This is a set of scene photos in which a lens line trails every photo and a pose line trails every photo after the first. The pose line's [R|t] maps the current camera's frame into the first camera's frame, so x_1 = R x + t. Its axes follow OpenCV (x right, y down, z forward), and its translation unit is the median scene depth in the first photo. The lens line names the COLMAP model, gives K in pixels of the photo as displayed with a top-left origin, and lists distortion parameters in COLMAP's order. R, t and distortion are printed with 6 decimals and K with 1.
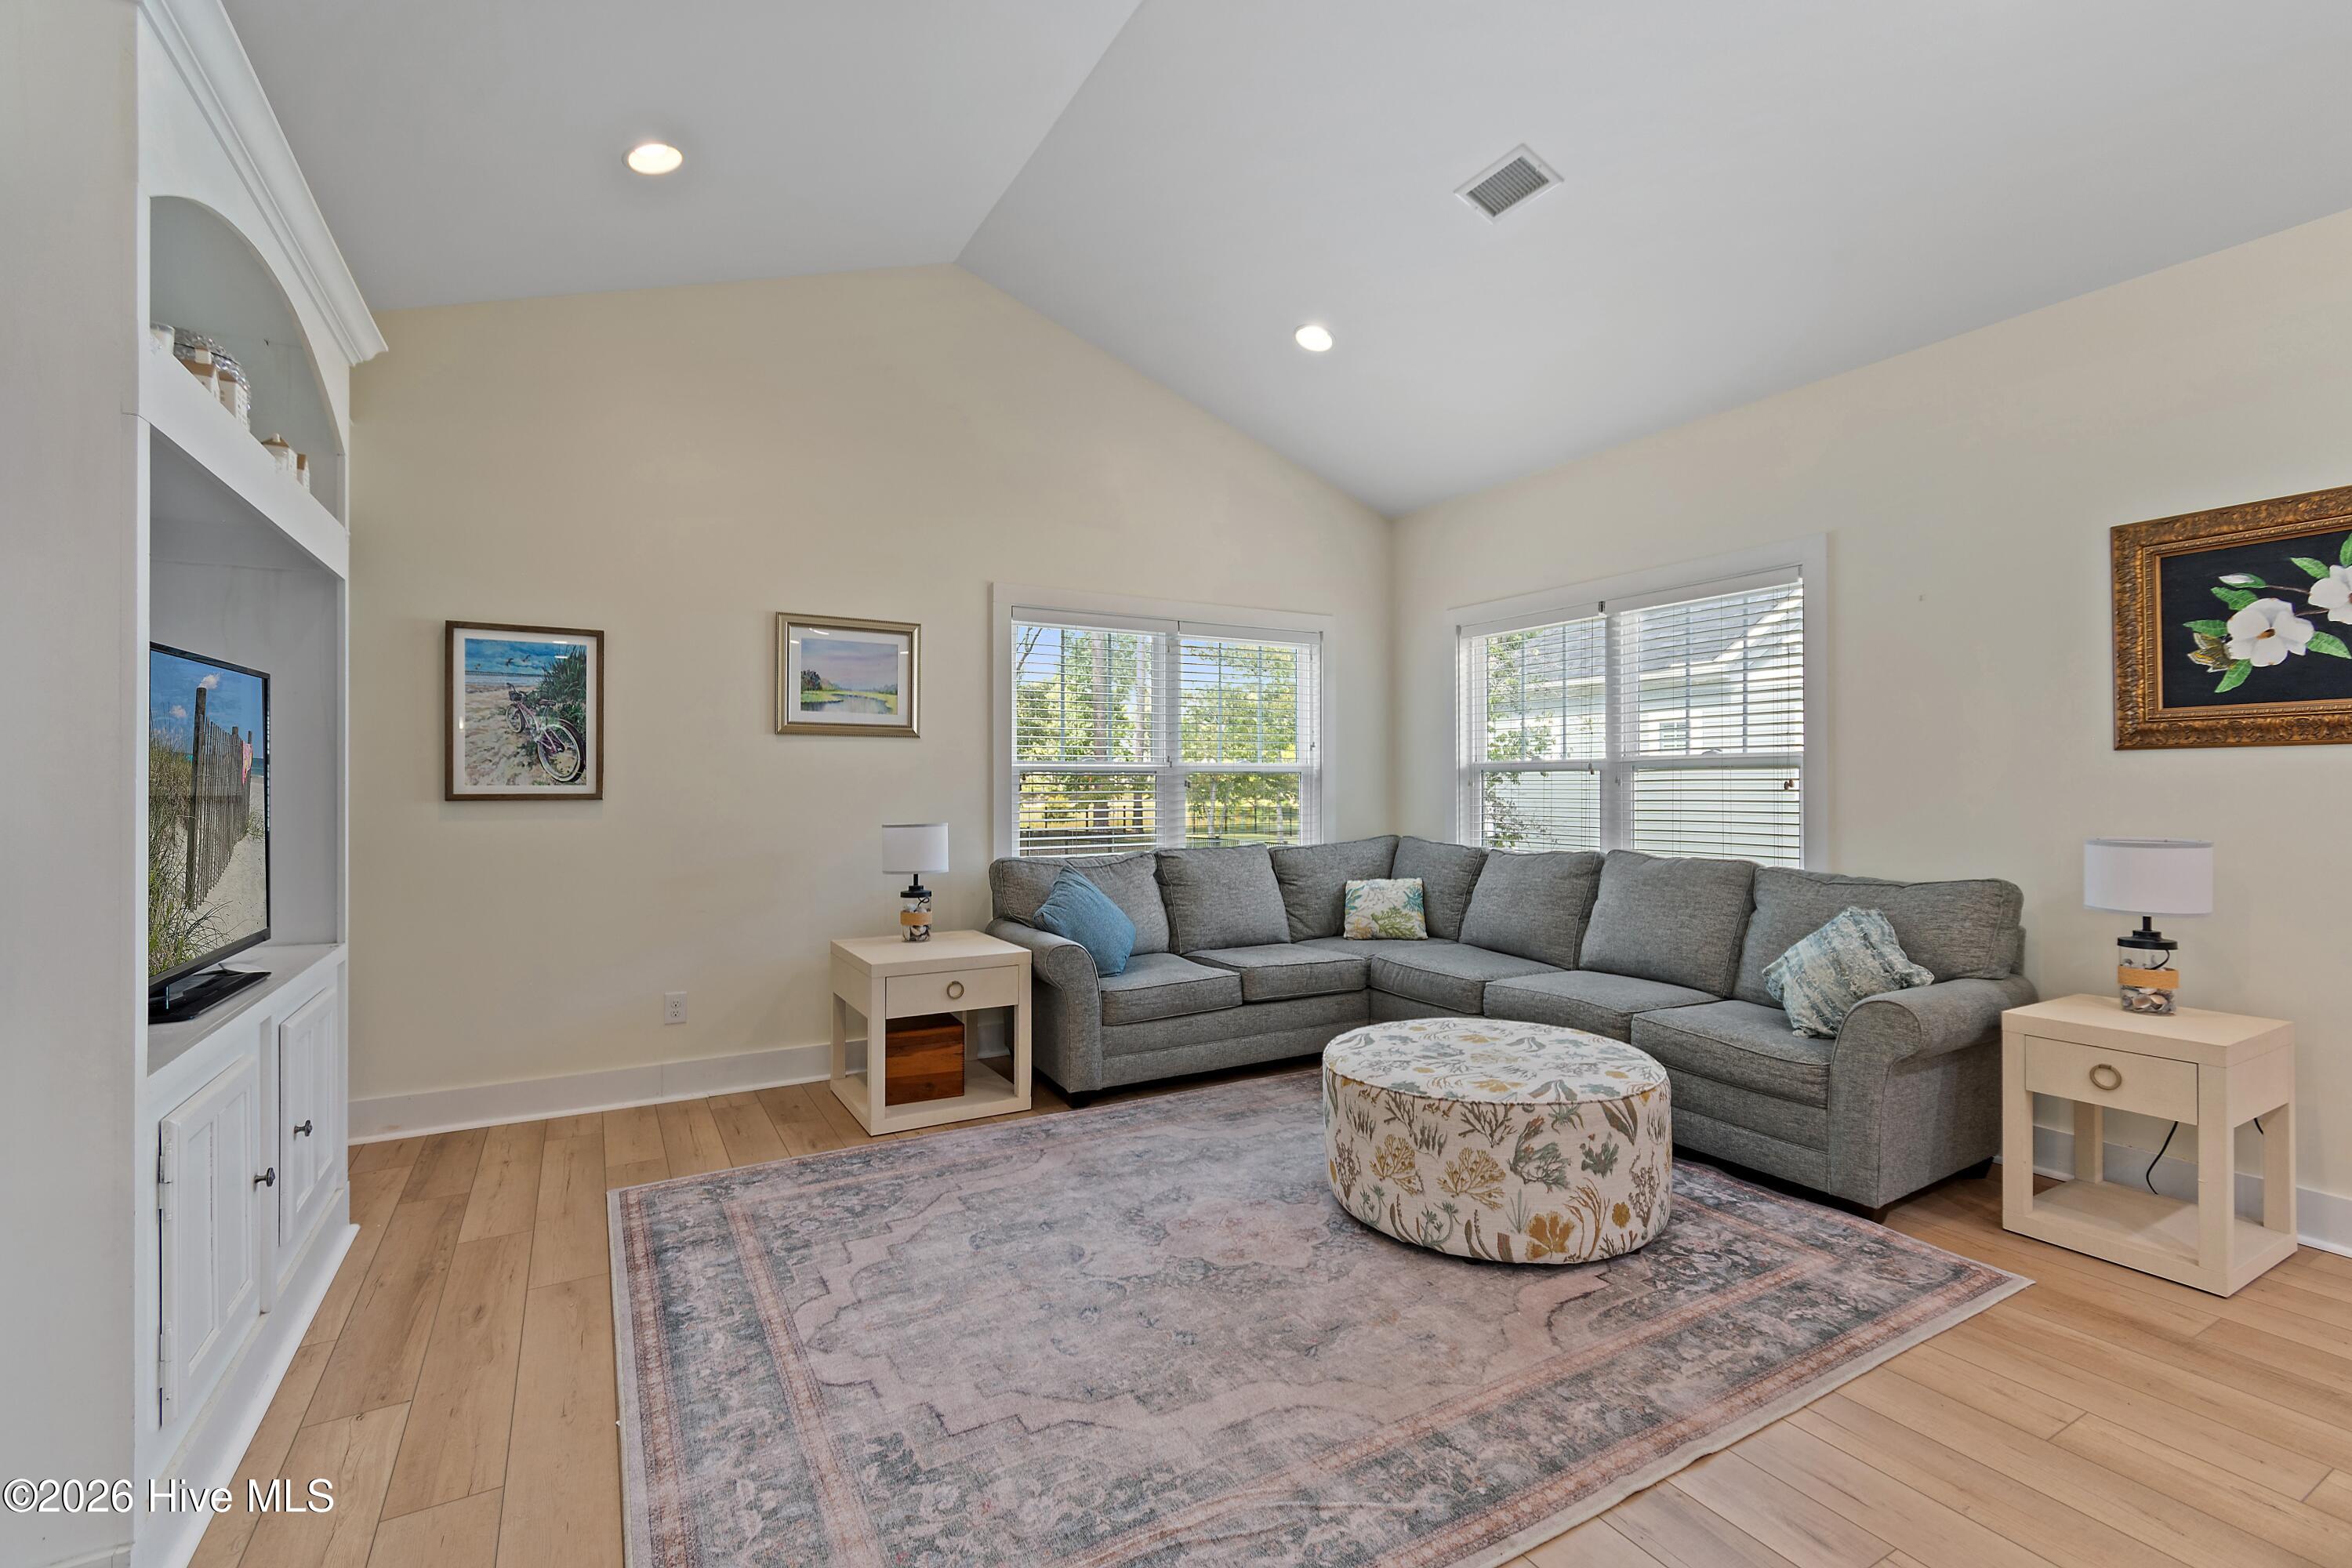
lens RADIAL K [[1033.9, 0, 1178.3], [0, 1033.9, 778.8], [0, 0, 1]] dist [0.006996, -0.003601]
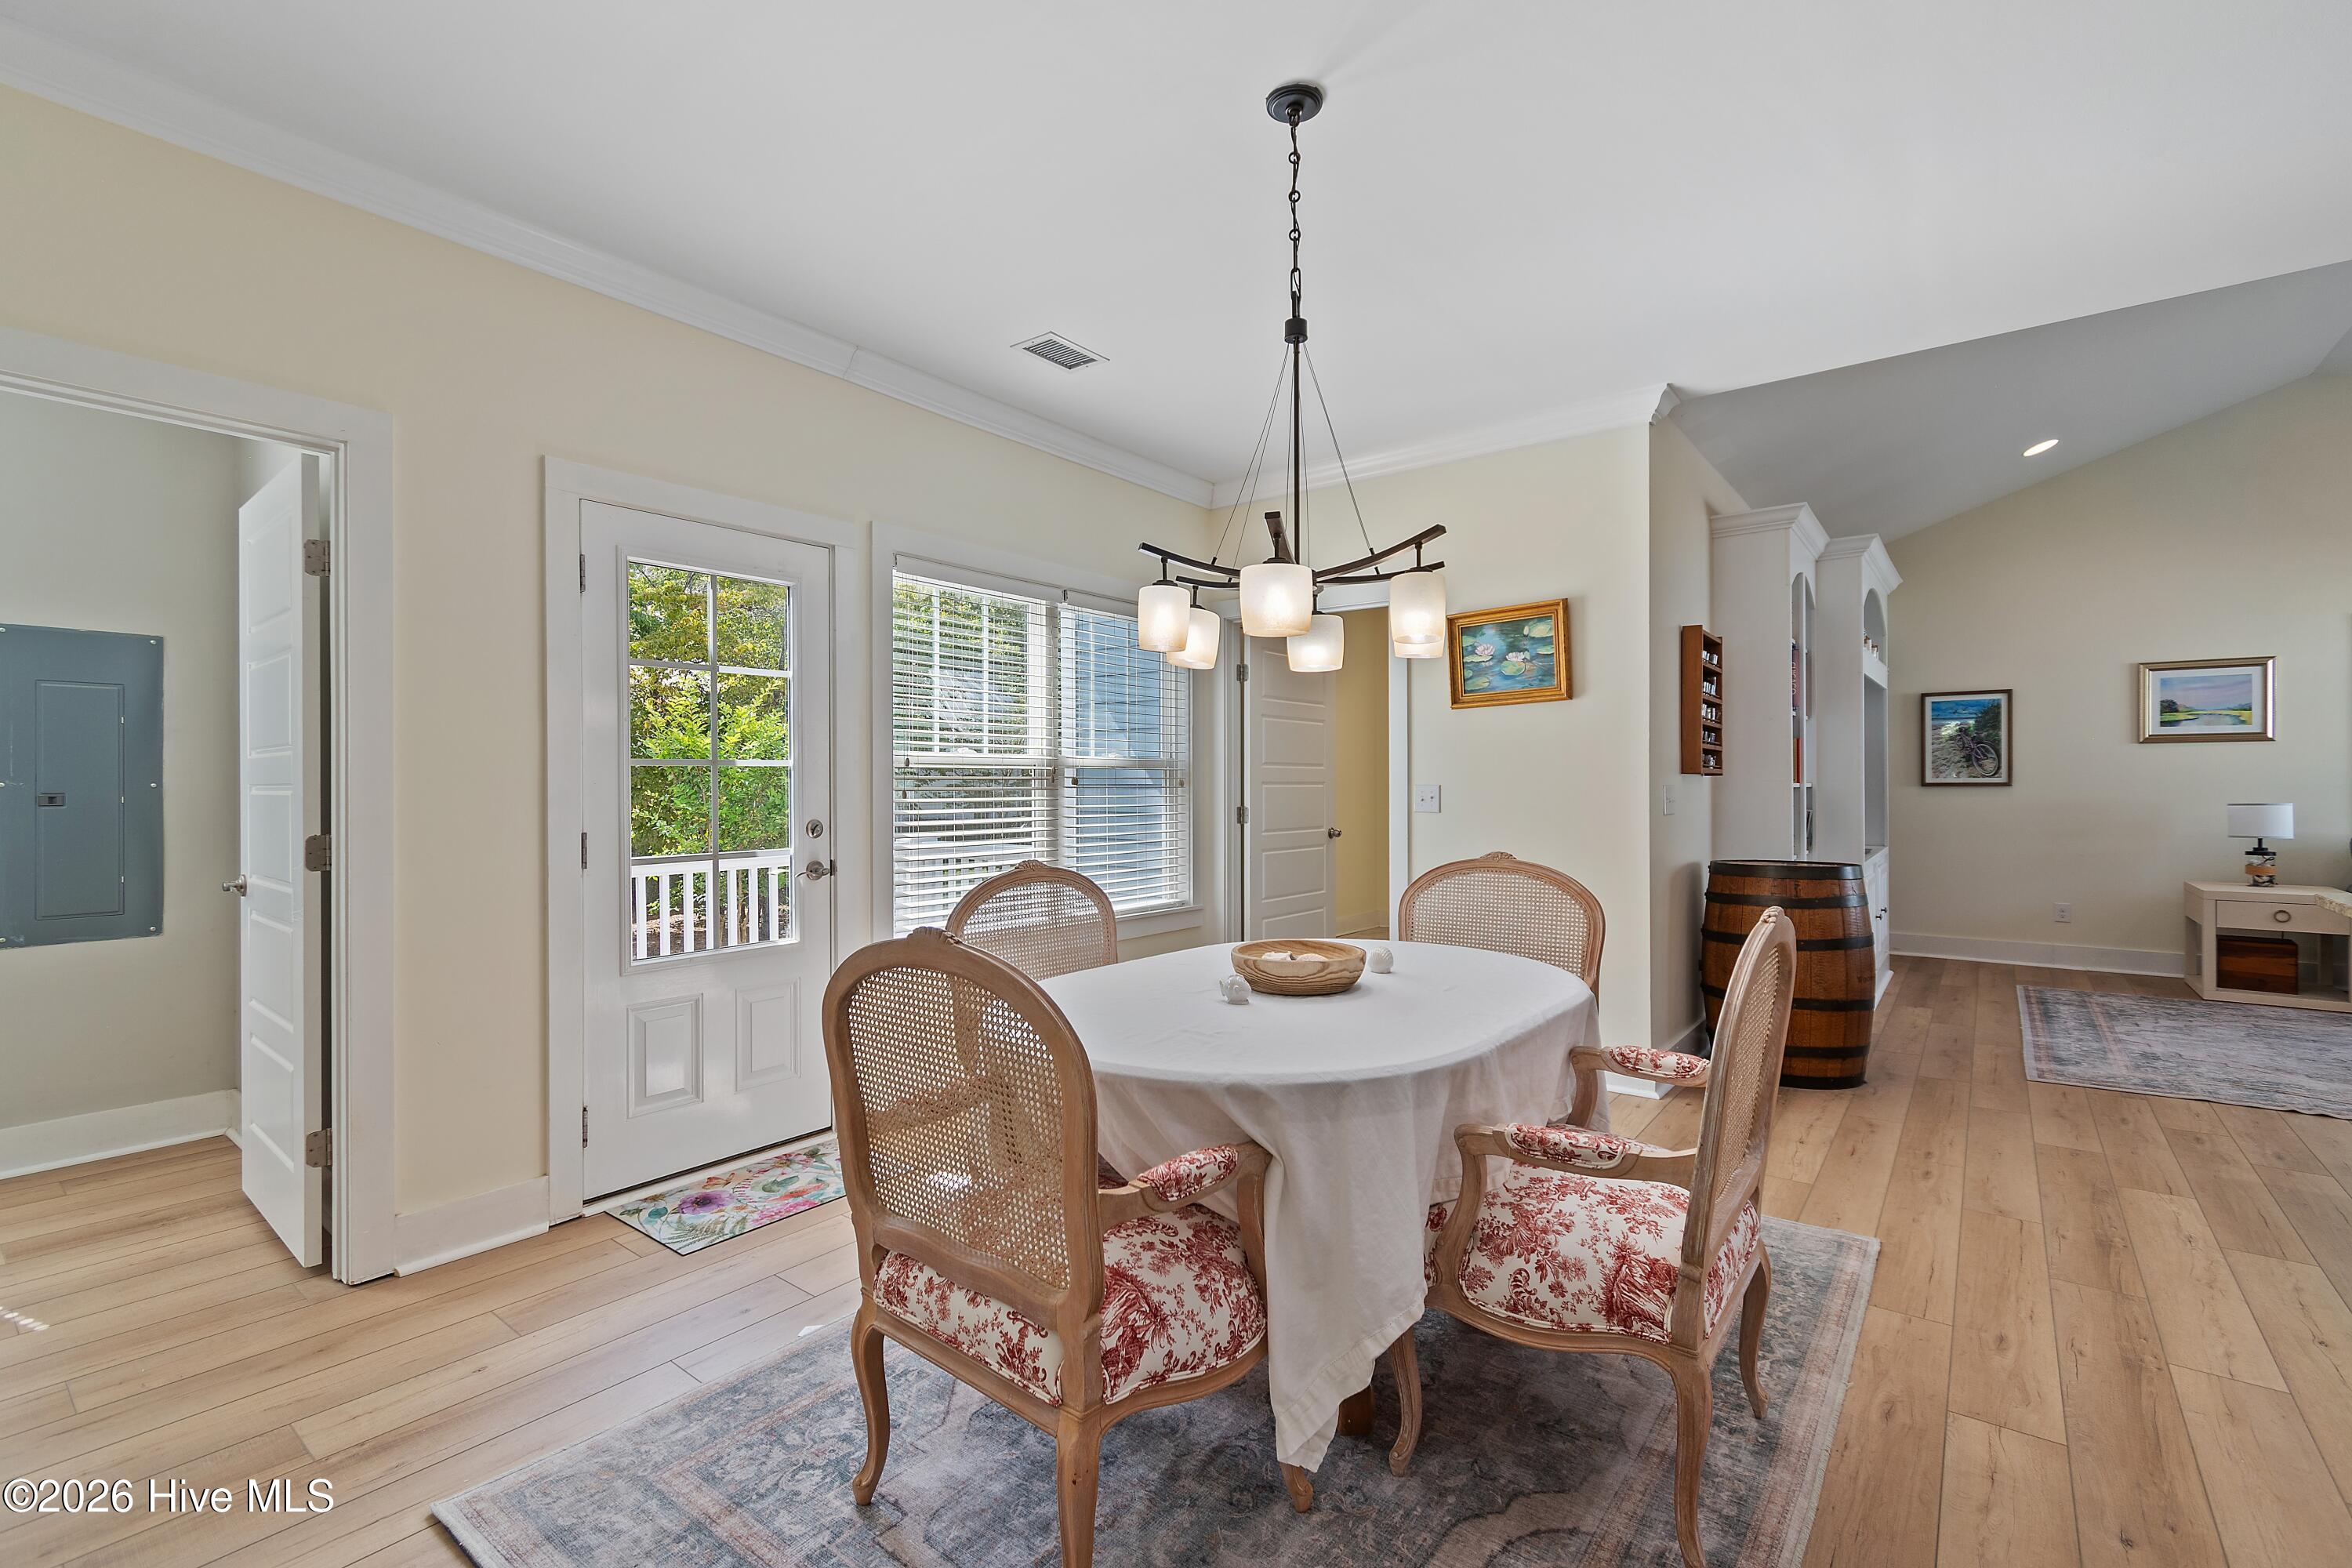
lens RADIAL K [[1038.7, 0, 1176.0], [0, 1038.7, 784.0], [0, 0, 1]] dist [0.000693, -0.000820]
pose [[0.376151, -0.000432, -0.926558, 0.617007], [0.011329, 0.999927, 0.004133, -0.007243], [0.926489, -0.012052, 0.376129, -1.108017]]
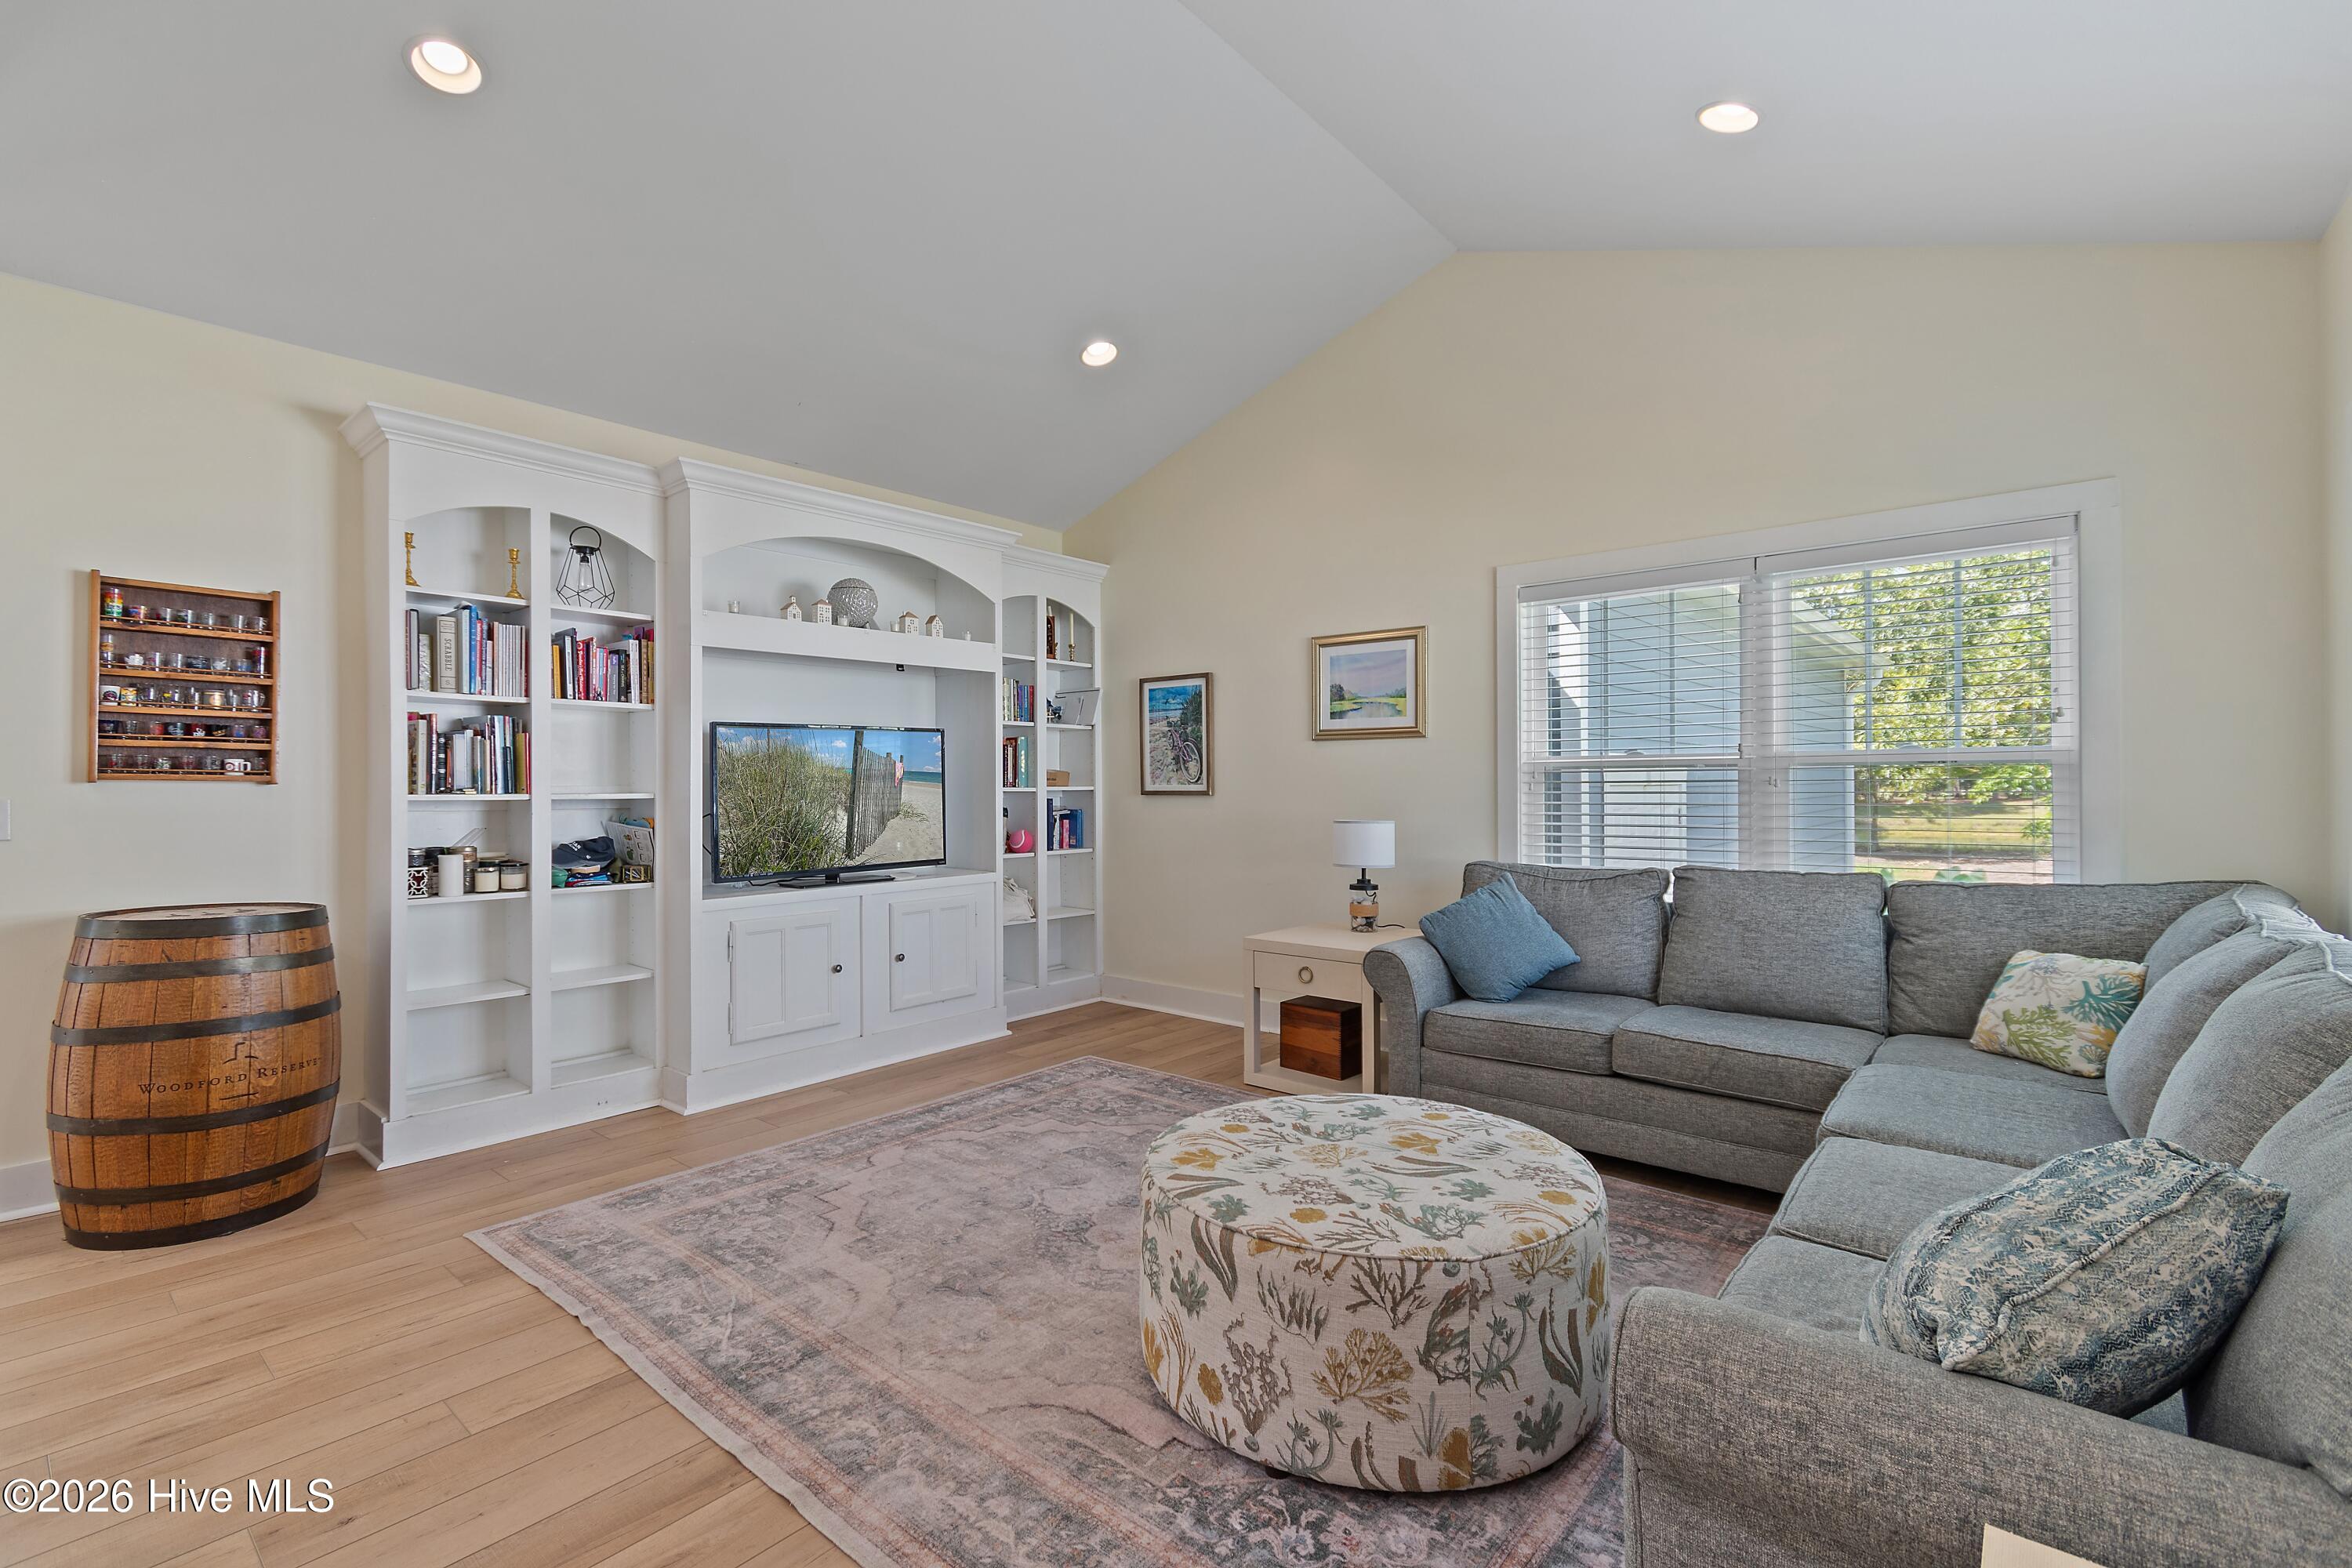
lens RADIAL K [[1038.7, 0, 1176.0], [0, 1038.7, 784.0], [0, 0, 1]] dist [0.000693, -0.000820]
pose [[0.341131, -0.000990, -0.940015, 0.834579], [0.008531, 0.999962, 0.002043, 0.002483], [0.939977, -0.008716, 0.341126, 0.560216]]
